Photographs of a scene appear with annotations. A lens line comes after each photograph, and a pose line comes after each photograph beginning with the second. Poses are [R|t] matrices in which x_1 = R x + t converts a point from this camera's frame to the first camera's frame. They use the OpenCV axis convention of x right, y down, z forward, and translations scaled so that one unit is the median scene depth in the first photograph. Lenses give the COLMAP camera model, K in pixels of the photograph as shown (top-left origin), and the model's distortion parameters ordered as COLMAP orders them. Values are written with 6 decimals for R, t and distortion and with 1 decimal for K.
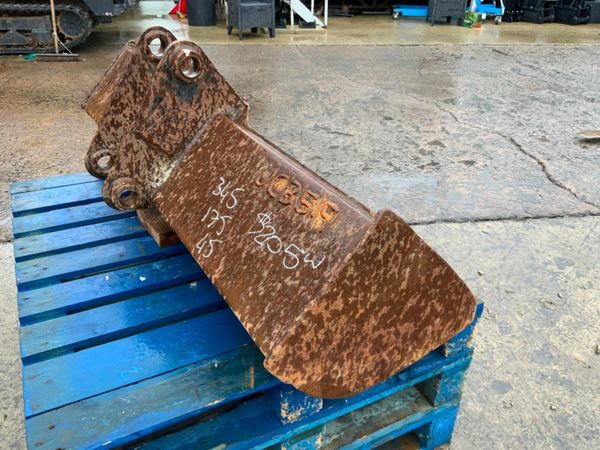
lens RADIAL K [[499.4, 0, 300.0], [0, 499.4, 225.0], [0, 0, 1]] dist [0.074215, -0.144820]
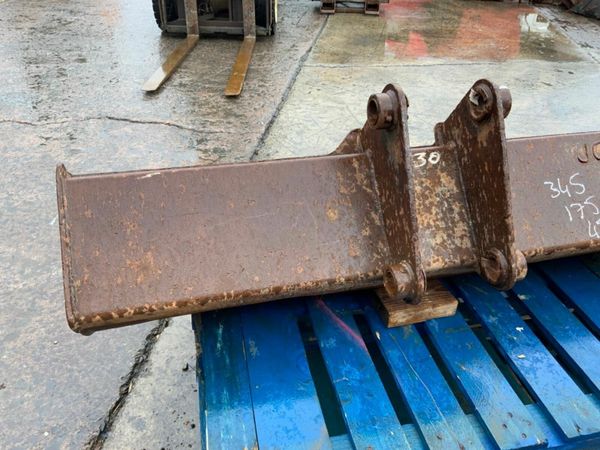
lens RADIAL K [[499.4, 0, 300.0], [0, 499.4, 225.0], [0, 0, 1]] dist [0.074215, -0.144820]
pose [[0.281517, -0.539187, 0.793741, -1.090713], [0.466221, 0.799854, 0.377984, -0.607691], [-0.838681, 0.263650, 0.476553, 0.855664]]
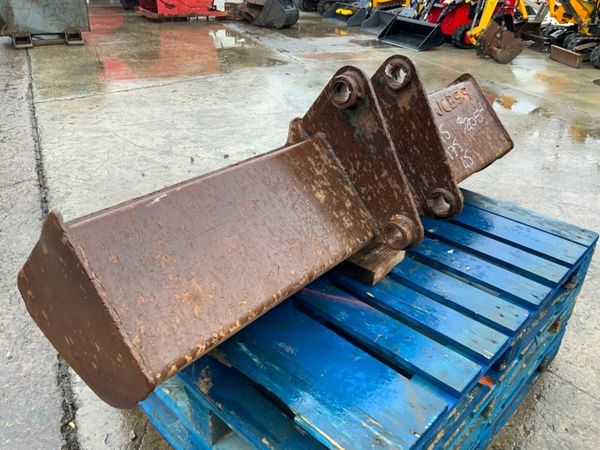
lens RADIAL K [[499.4, 0, 300.0], [0, 499.4, 225.0], [0, 0, 1]] dist [0.074215, -0.144820]
pose [[-0.319189, -0.495957, 0.807555, -1.132389], [0.434928, 0.680430, 0.589791, -0.790718], [-0.841995, 0.539483, -0.001480, 1.284250]]
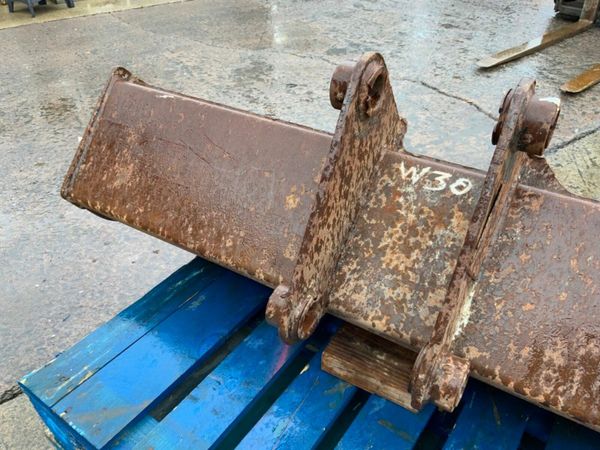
lens RADIAL K [[499.4, 0, 300.0], [0, 499.4, 225.0], [0, 0, 1]] dist [0.074215, -0.144820]
pose [[0.892186, -0.291666, 0.344869, -0.613308], [0.256840, 0.955695, 0.143809, -0.331062], [-0.371533, -0.039728, 0.927569, 0.552492]]
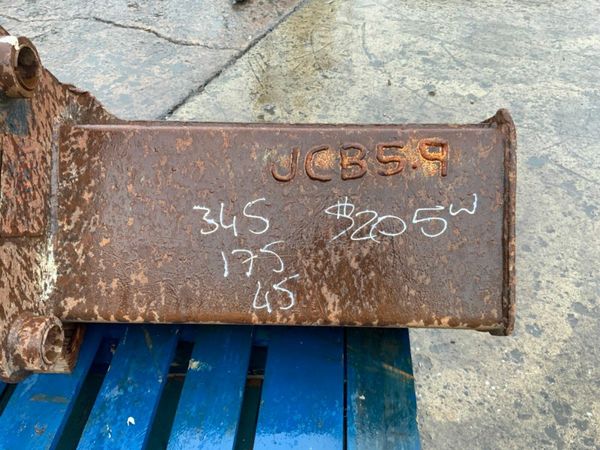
lens RADIAL K [[499.4, 0, 300.0], [0, 499.4, 225.0], [0, 0, 1]] dist [0.074215, -0.144820]
pose [[0.533072, -0.598955, 0.597568, -0.431479], [0.440593, 0.799481, 0.408298, -0.249233], [-0.722296, 0.045632, 0.690076, 0.414777]]
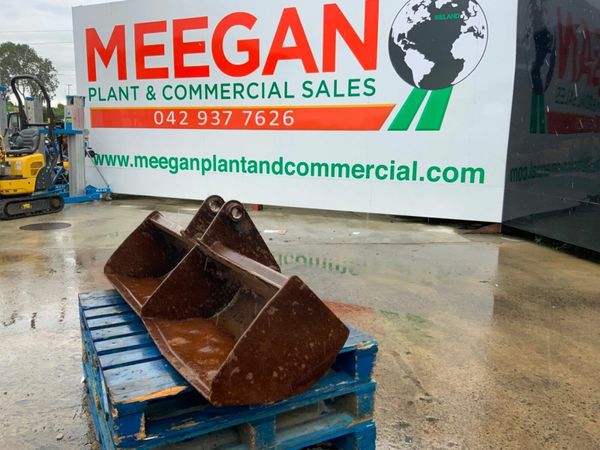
lens RADIAL K [[499.4, 0, 300.0], [0, 499.4, 225.0], [0, 0, 1]] dist [0.074215, -0.144820]
pose [[-0.998926, -0.043391, -0.016268, -0.499961], [-0.043684, 0.764610, 0.643012, -1.439005], [-0.015463, 0.643031, -0.765684, 2.389302]]
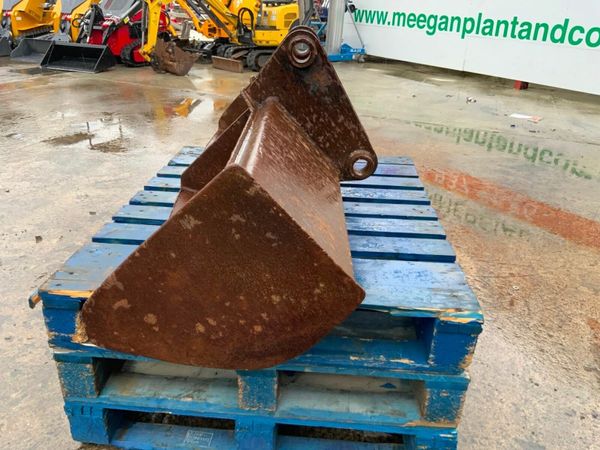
lens RADIAL K [[499.4, 0, 300.0], [0, 499.4, 225.0], [0, 0, 1]] dist [0.074215, -0.144820]
pose [[-0.848328, -0.277063, 0.451194, -0.876317], [0.207537, 0.609966, 0.764768, -0.966559], [-0.487101, 0.742413, -0.459951, 1.831362]]
